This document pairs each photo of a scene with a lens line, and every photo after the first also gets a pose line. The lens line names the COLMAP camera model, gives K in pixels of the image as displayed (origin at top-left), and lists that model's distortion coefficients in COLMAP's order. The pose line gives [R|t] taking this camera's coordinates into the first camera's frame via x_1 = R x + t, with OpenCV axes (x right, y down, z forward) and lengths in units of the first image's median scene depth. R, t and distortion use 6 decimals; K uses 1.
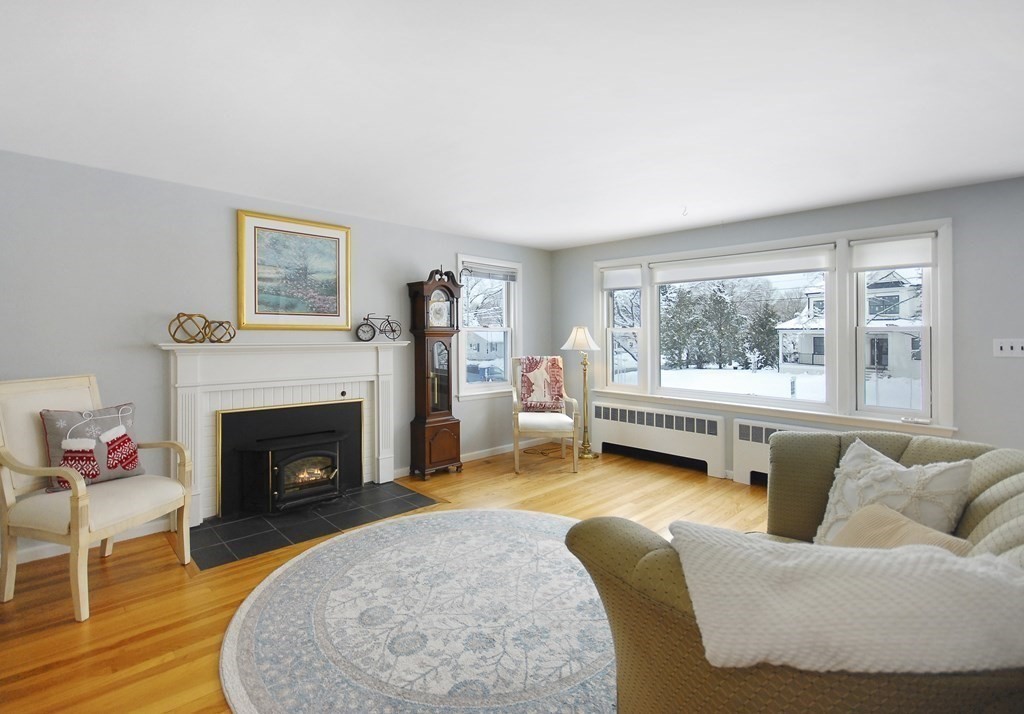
lens RADIAL K [[467.9, 0, 506.8], [0, 467.9, 341.7], [0, 0, 1]] dist [-0.005479, 0.000365]
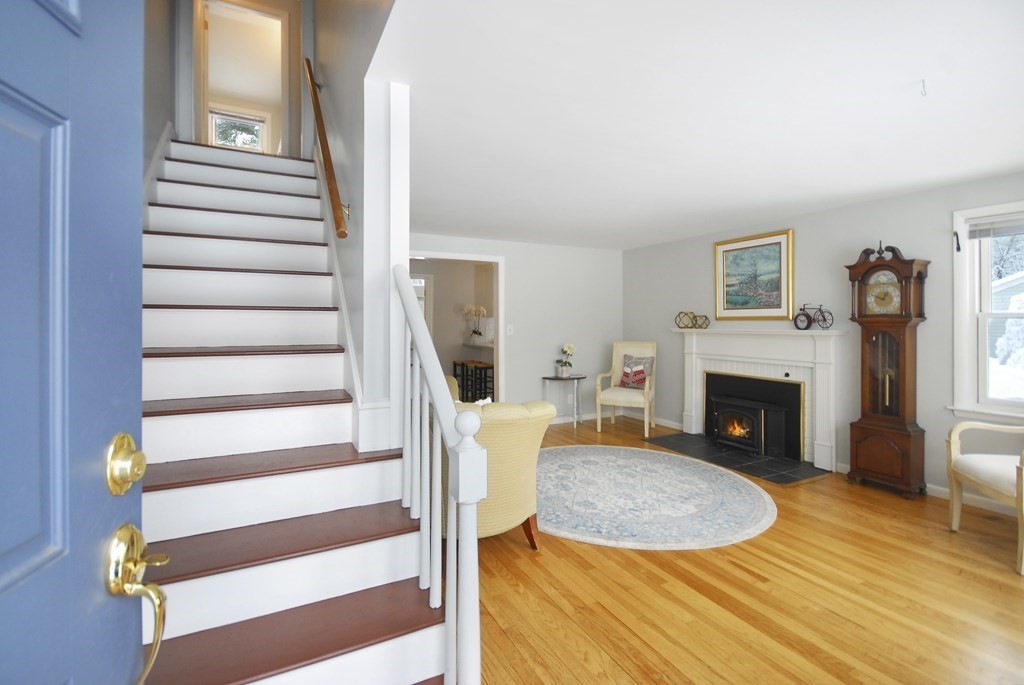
lens RADIAL K [[480.8, 0, 504.5], [0, 480.8, 324.3], [0, 0, 1]] dist [-0.000786, -0.000575]
pose [[-0.277711, 0.000334, -0.960665, 1.102027], [-0.013755, 0.999896, 0.004324, -0.009612], [0.960566, 0.014415, -0.277678, 0.735371]]
